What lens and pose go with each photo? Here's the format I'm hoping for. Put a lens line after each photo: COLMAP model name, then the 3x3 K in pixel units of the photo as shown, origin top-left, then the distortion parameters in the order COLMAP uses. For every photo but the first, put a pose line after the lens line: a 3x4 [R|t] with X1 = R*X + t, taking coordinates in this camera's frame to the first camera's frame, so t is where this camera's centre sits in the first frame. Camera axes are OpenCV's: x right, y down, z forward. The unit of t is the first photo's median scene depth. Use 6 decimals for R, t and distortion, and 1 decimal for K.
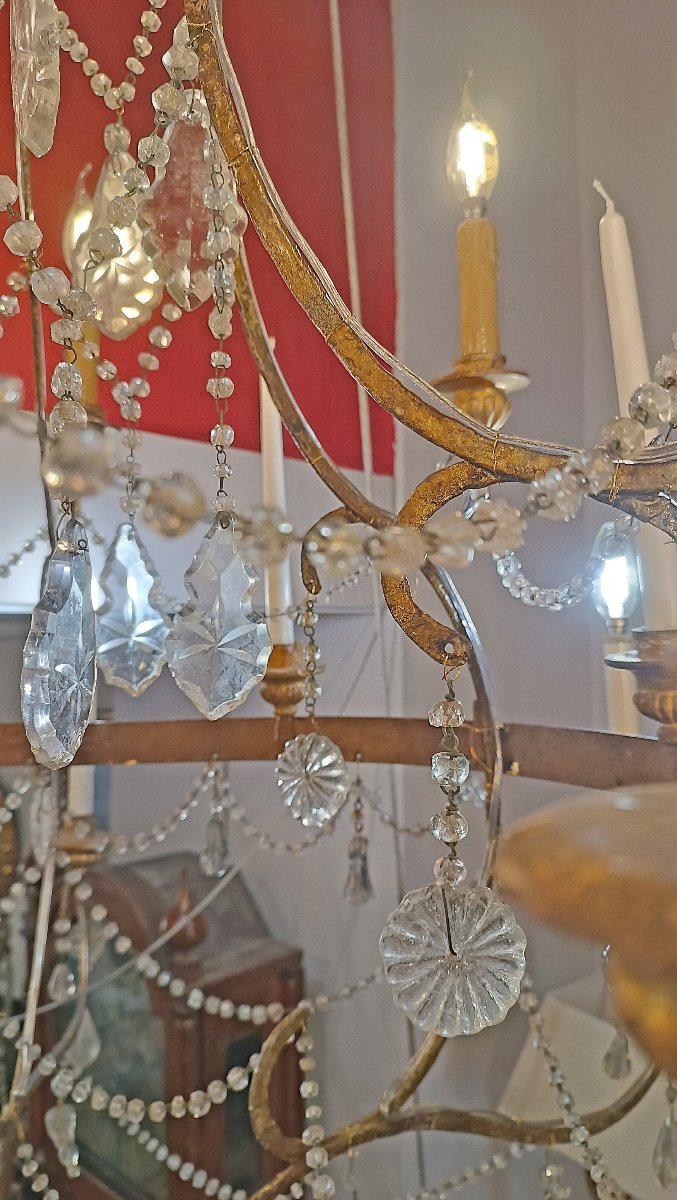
lens RADIAL K [[878.2, 0, 358.3], [0, 878.2, 598.7], [0, 0, 1]] dist [-0.010811, 0.001957]
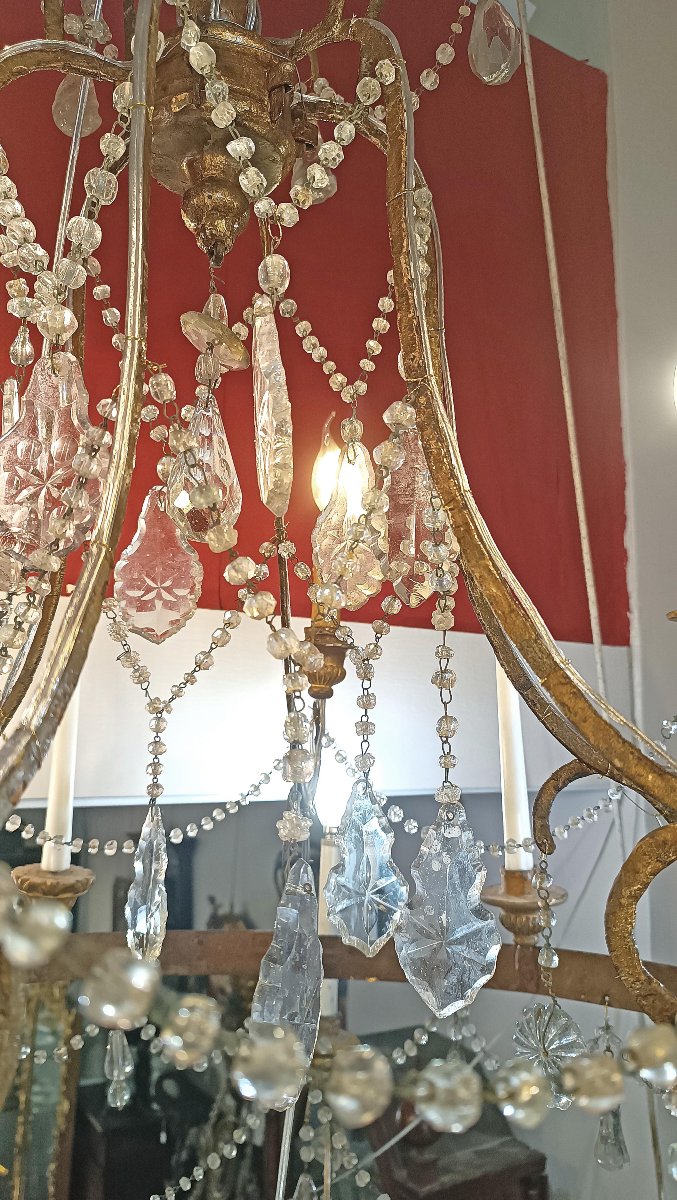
lens RADIAL K [[878.2, 0, 346.7], [0, 878.2, 601.8], [0, 0, 1]] dist [-0.010811, 0.001957]
pose [[0.956682, -0.036978, -0.288777, 0.028764], [-0.002150, 0.990977, -0.134018, -0.159429], [0.291127, 0.128833, 0.947970, -0.021295]]
